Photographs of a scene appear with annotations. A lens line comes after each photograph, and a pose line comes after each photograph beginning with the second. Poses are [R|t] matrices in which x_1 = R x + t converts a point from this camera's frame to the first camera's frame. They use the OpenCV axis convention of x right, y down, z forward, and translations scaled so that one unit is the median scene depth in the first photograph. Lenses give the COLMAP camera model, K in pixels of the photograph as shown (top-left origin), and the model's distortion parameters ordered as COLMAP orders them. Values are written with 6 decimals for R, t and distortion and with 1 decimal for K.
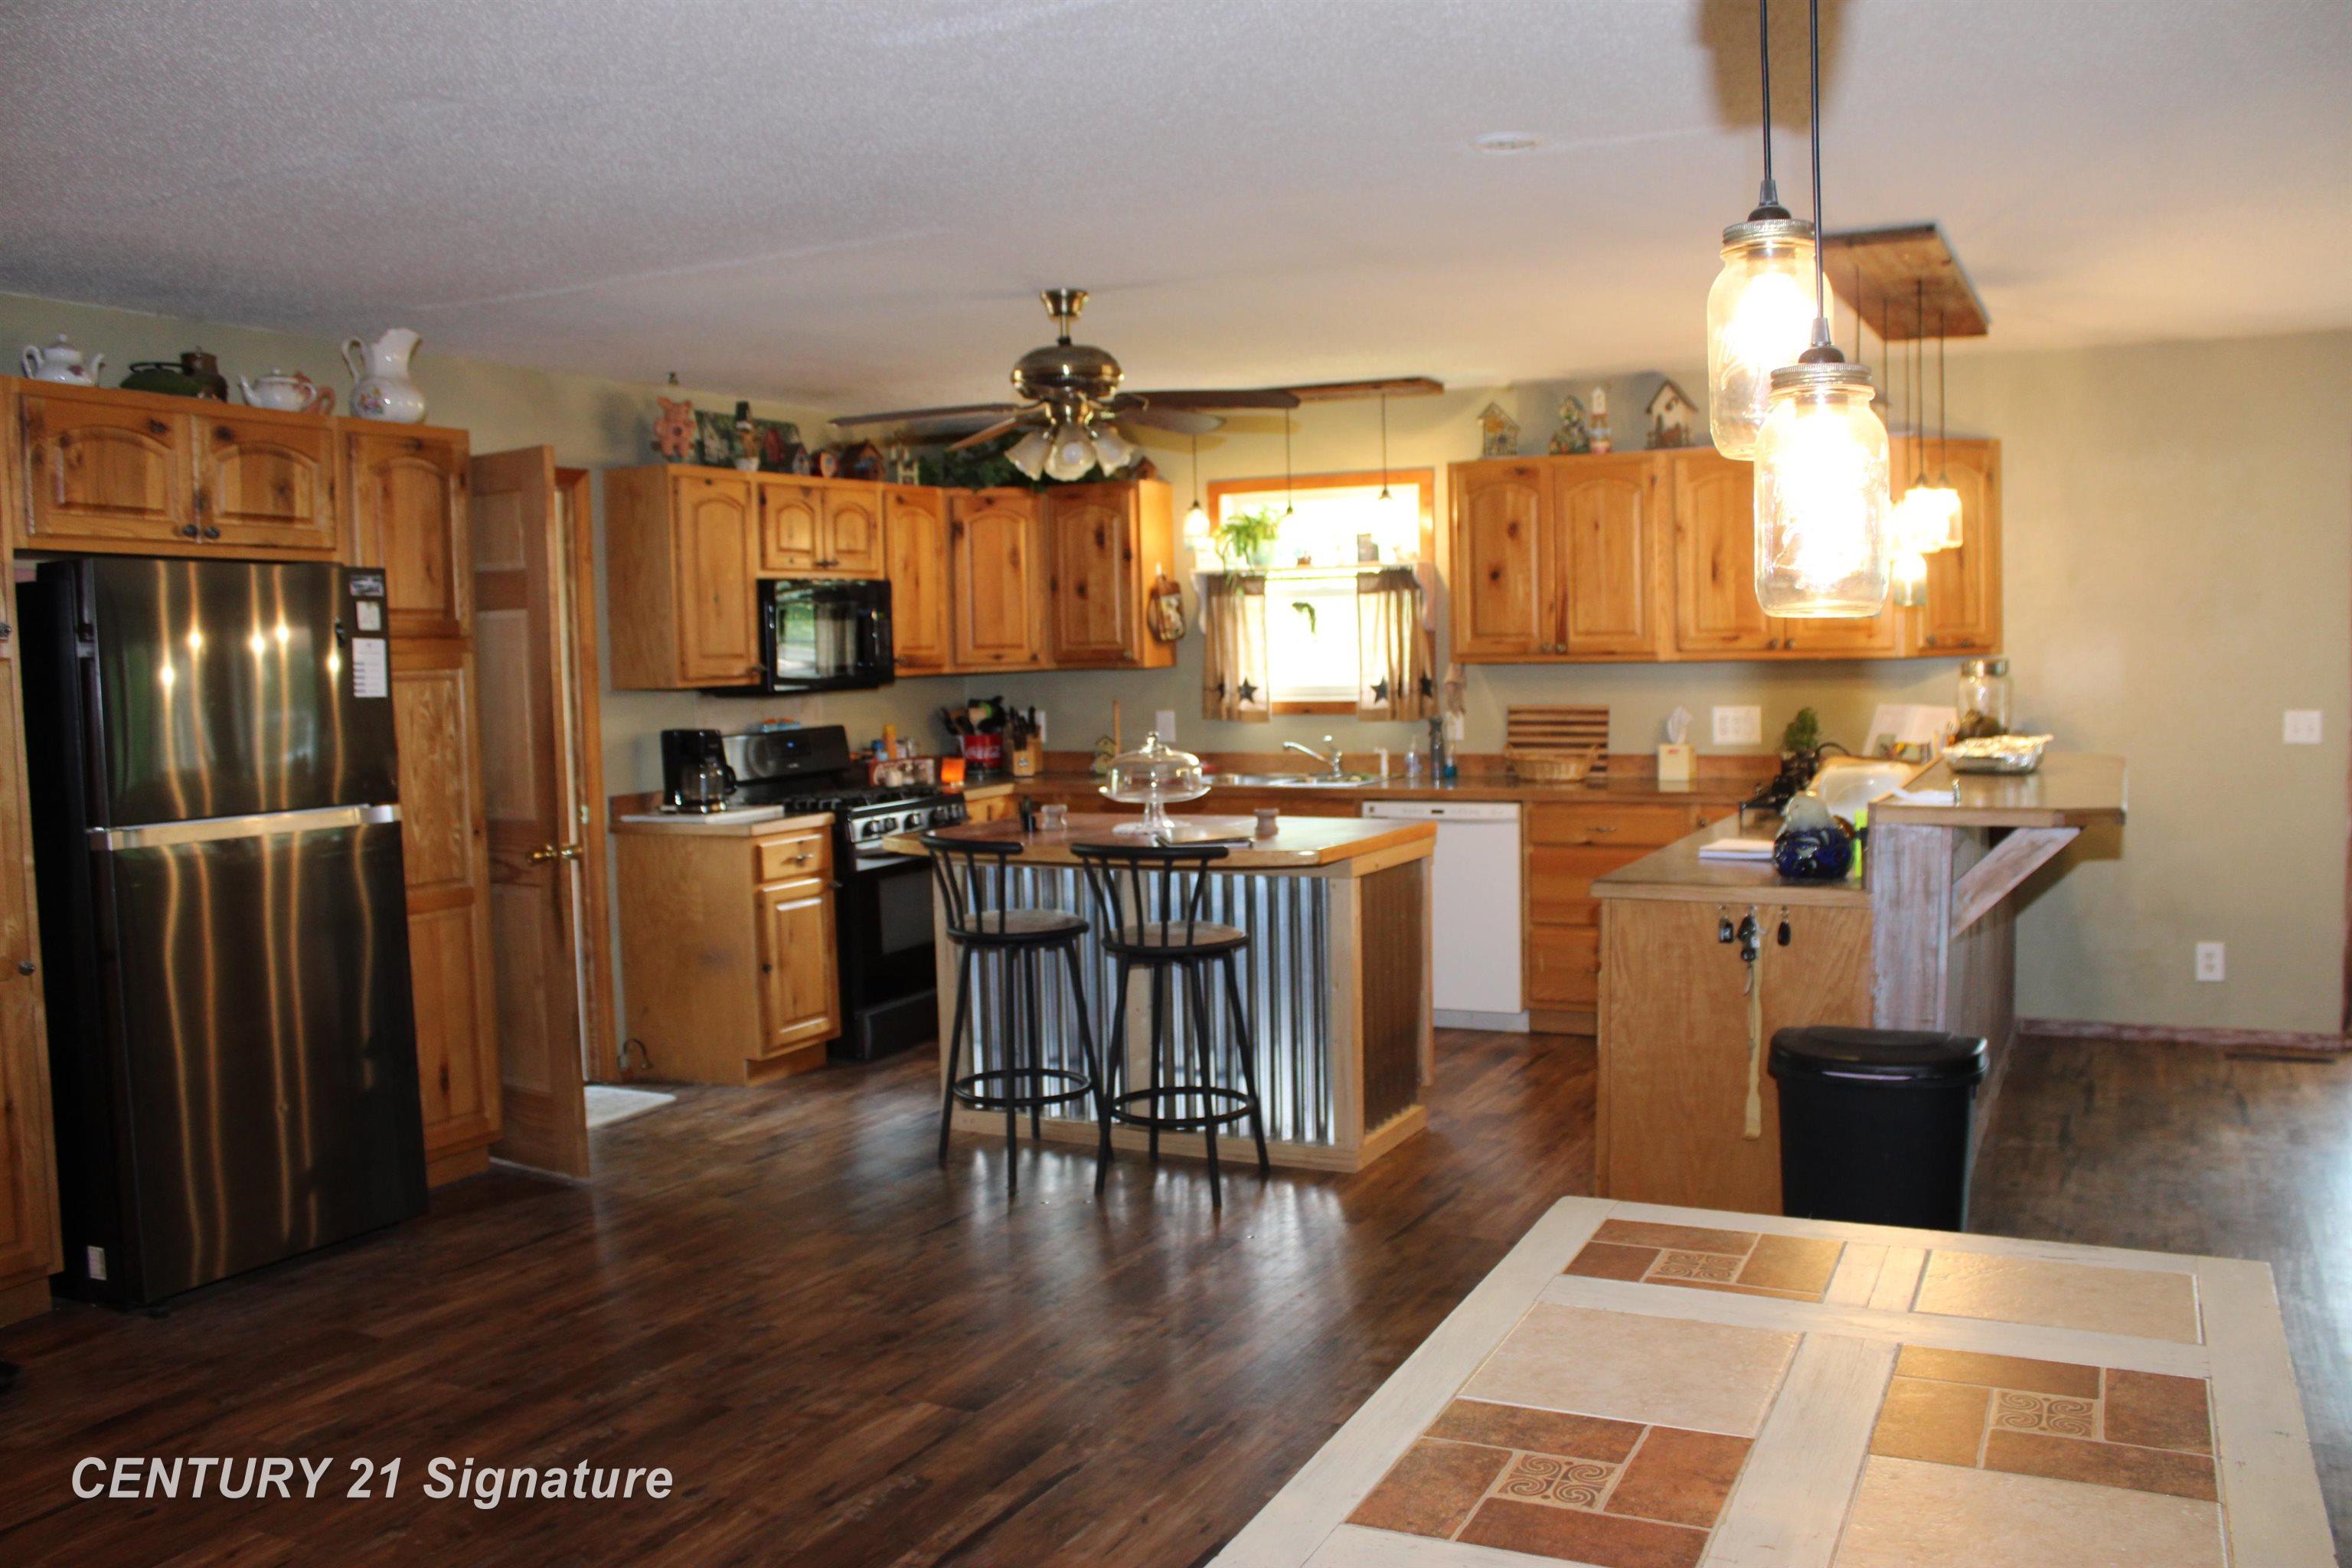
lens RADIAL K [[1997.1, 0, 1176.0], [0, 1997.1, 784.0], [0, 0, 1]] dist [-0.014831, -0.006778]
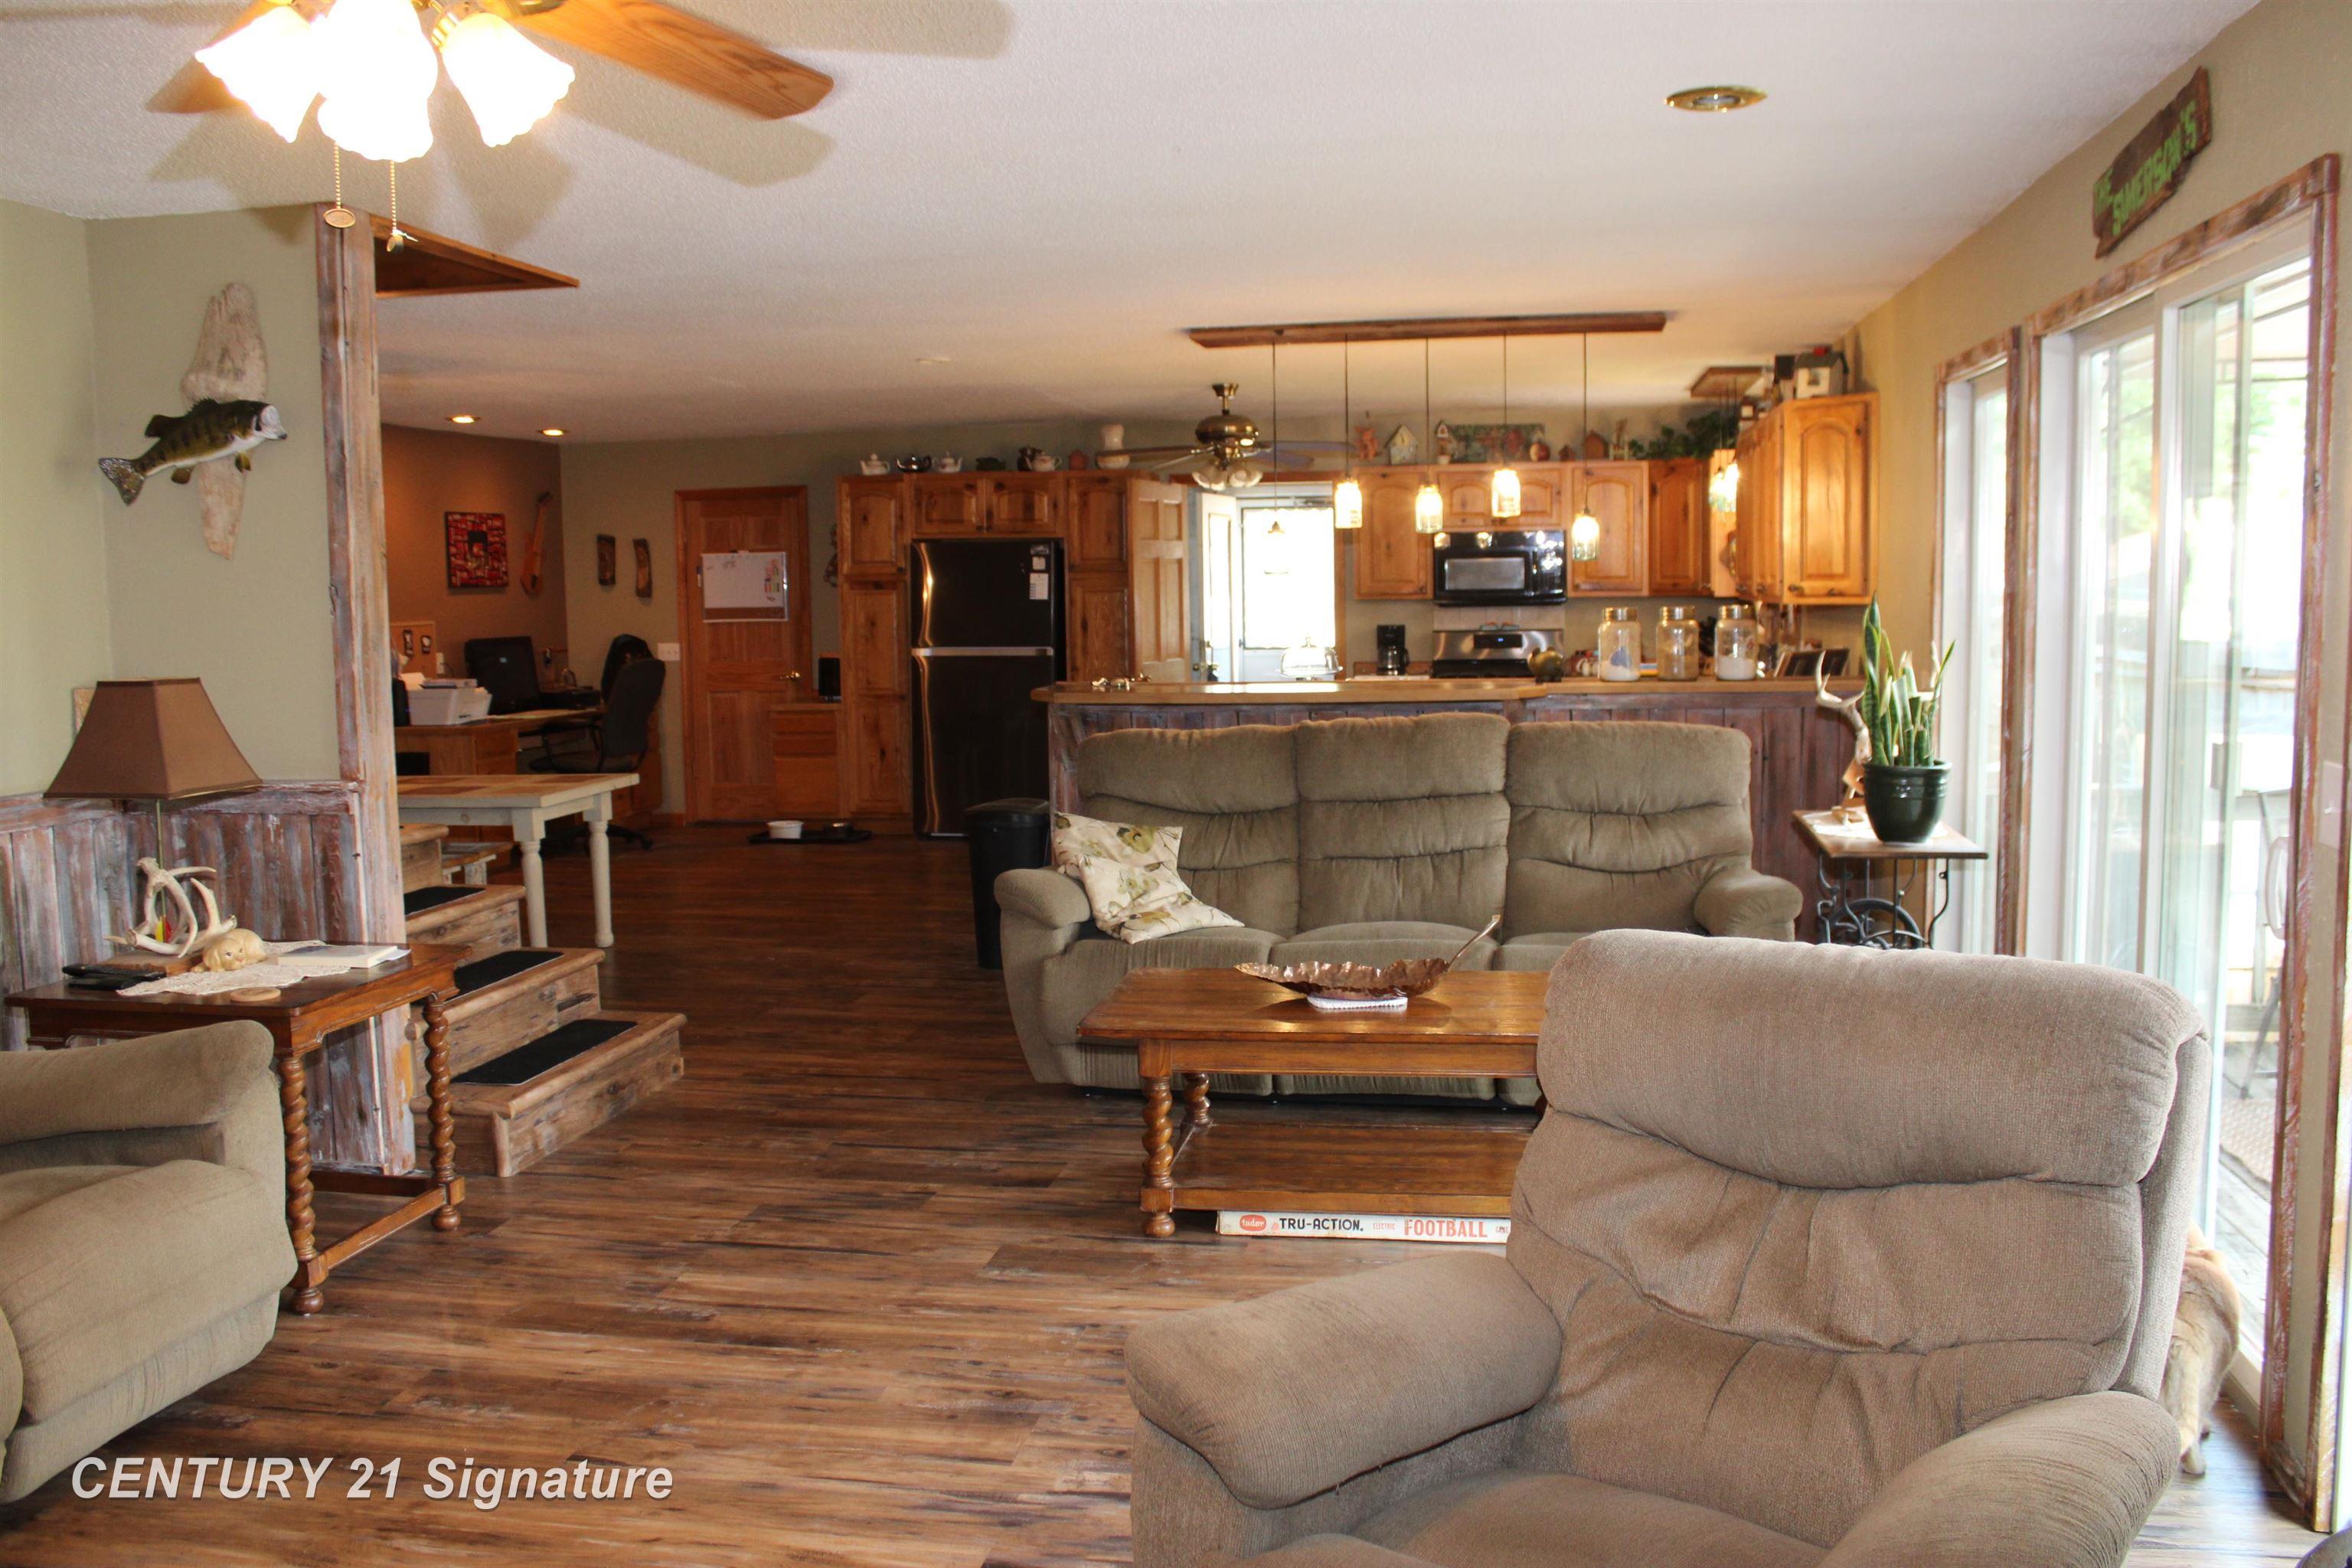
lens RADIAL K [[1997.1, 0, 1176.0], [0, 1997.1, 784.0], [0, 0, 1]] dist [-0.014831, -0.006778]
pose [[0.275971, 0.123777, -0.953163, 1.736869], [-0.065711, 0.991783, 0.109767, -0.090156], [0.958917, 0.032341, 0.281837, 0.494395]]
